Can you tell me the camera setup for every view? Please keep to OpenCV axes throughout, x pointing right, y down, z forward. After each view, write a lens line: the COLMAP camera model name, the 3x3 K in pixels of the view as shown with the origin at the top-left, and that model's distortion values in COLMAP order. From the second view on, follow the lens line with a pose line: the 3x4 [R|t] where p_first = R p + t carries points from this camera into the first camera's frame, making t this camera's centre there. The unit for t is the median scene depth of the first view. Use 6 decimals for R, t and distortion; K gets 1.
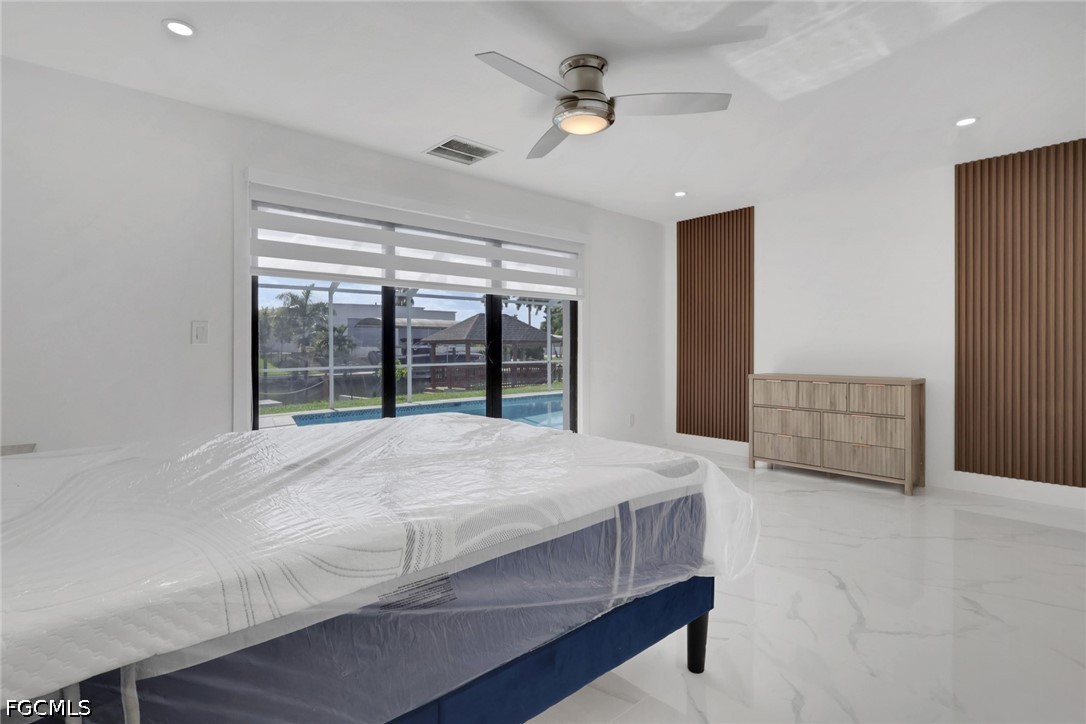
lens RADIAL K [[519.7, 0, 542.0], [0, 519.7, 346.9], [0, 0, 1]] dist [-0.000731, -0.000767]
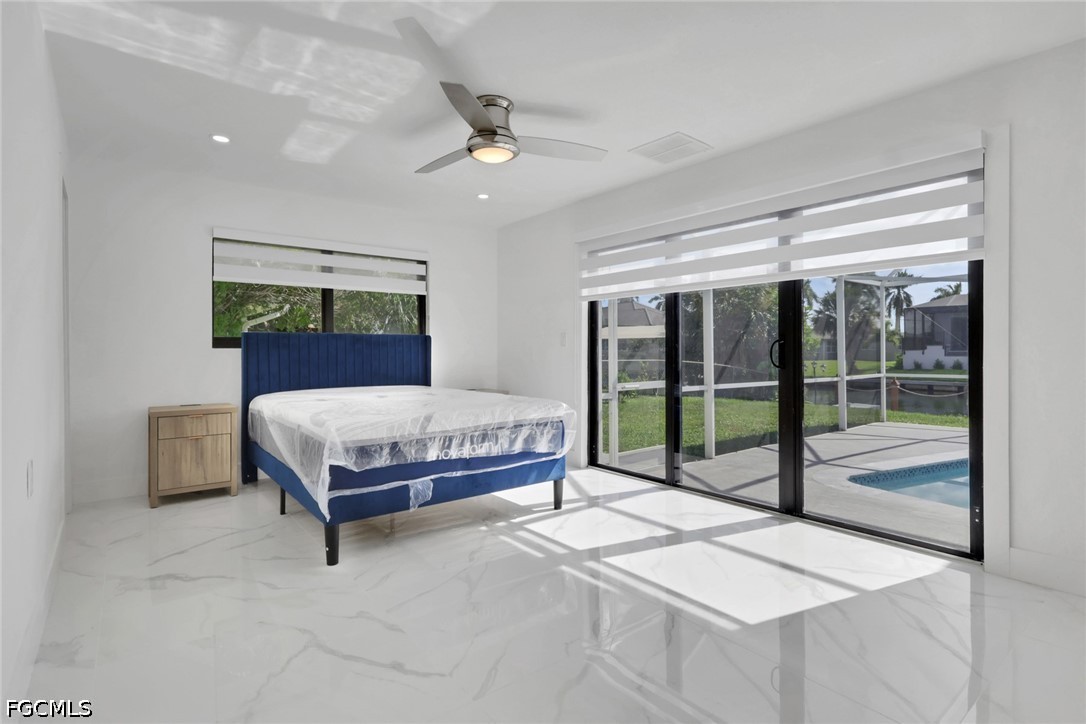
lens RADIAL K [[526.9, 0, 543.0], [0, 526.9, 362.0], [0, 0, 1]] dist [-0.000098, -0.000136]
pose [[-0.041674, 0.033887, -0.998556, 0.727900], [0.008814, 0.999398, 0.033547, -0.009607], [0.999092, -0.007403, -0.041948, 0.681595]]
